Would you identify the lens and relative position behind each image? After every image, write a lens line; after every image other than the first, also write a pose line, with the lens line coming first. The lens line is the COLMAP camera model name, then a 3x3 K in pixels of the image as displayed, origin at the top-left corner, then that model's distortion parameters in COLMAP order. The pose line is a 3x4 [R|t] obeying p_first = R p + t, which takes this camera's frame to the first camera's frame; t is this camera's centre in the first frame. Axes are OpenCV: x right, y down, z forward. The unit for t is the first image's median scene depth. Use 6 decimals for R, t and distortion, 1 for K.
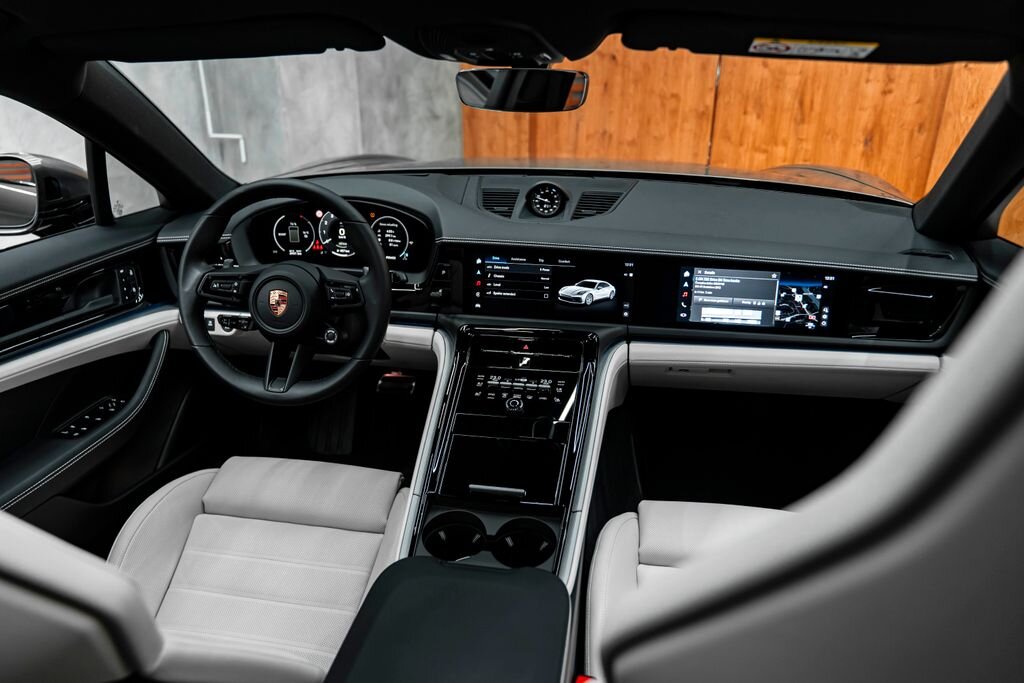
lens RADIAL K [[697.2, 0, 512.0], [0, 697.2, 341.5], [0, 0, 1]] dist [-0.039083, -0.000200]
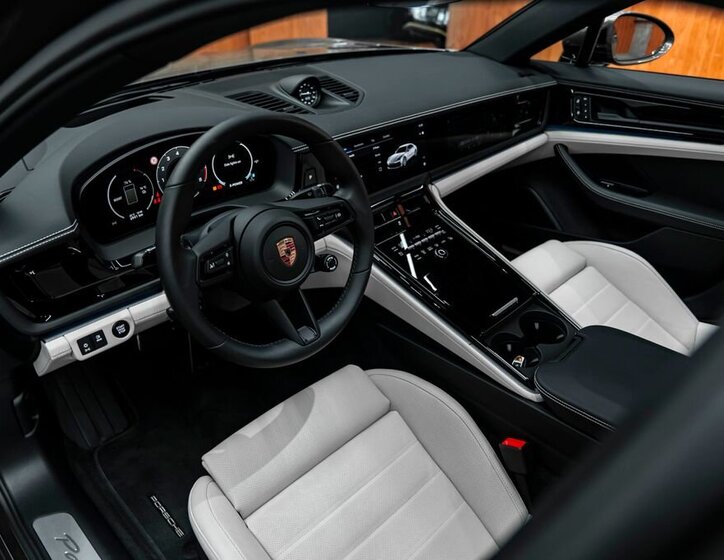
lens RADIAL K [[581.1, 0, 362.0], [0, 581.1, 280.0], [0, 0, 1]] dist [-0.013459, 0.000950]
pose [[0.567988, -0.423533, 0.705698, -0.743670], [0.320430, 0.903575, 0.284389, -0.185028], [-0.758099, 0.064597, 0.648932, 0.388600]]
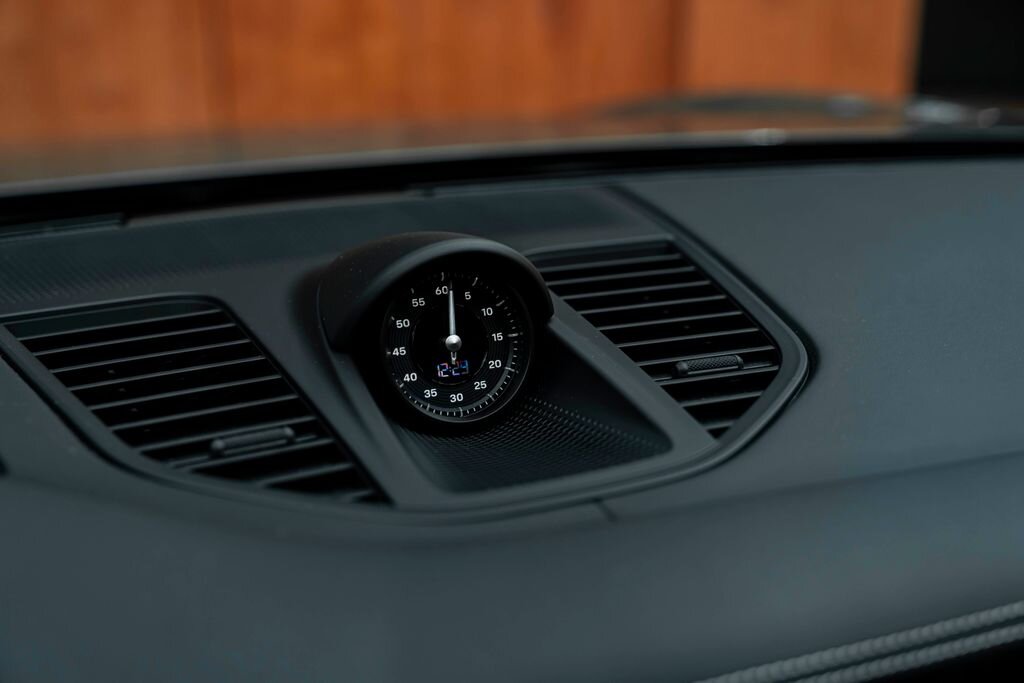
lens RADIAL K [[1437.4, 0, 512.0], [0, 1437.4, 341.5], [0, 0, 1]] dist [0.009049, 0.008974]
pose [[0.813955, -0.176008, 0.553622, -0.165308], [0.219286, 0.975584, -0.012244, -0.212794], [-0.537950, 0.131367, 0.832678, 0.734581]]
